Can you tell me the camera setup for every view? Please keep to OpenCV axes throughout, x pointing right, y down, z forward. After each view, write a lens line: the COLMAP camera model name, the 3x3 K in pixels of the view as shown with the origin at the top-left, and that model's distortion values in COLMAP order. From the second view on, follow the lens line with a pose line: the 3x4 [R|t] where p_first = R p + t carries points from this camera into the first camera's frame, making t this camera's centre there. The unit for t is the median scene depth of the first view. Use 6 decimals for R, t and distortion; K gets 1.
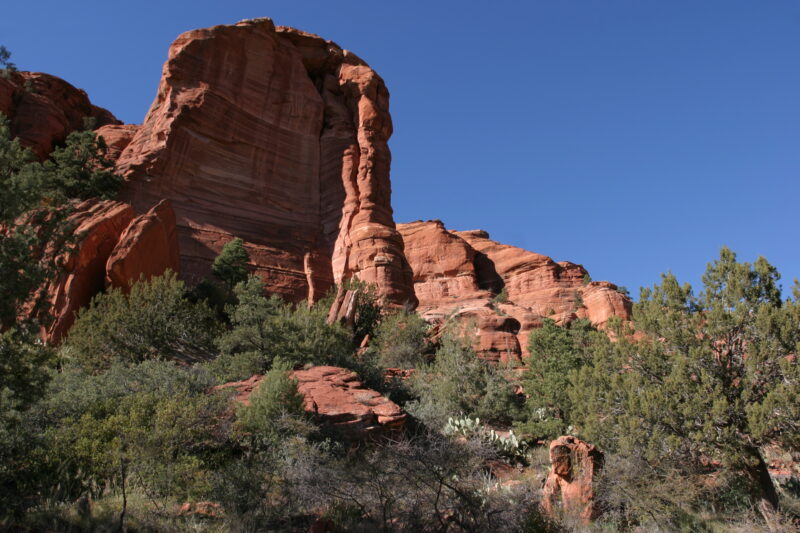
lens RADIAL K [[641.9, 0, 399.3], [0, 641.9, 263.4], [0, 0, 1]] dist [-0.066897, 0.007531]
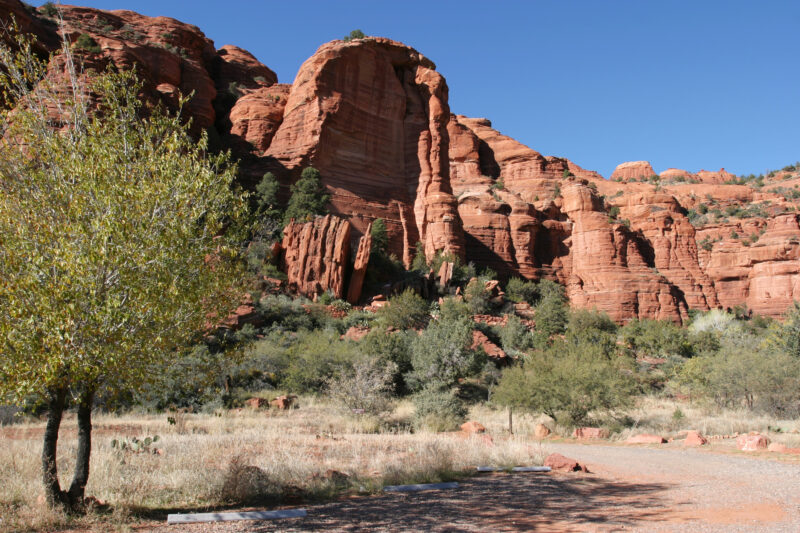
lens RADIAL K [[641.9, 0, 400.2], [0, 641.9, 268.2], [0, 0, 1]] dist [-0.066897, 0.007531]
pose [[0.997994, 0.043765, 0.045741, -0.187058], [-0.055157, 0.955744, 0.288982, -0.303838], [-0.031070, -0.290926, 0.956241, -0.570905]]
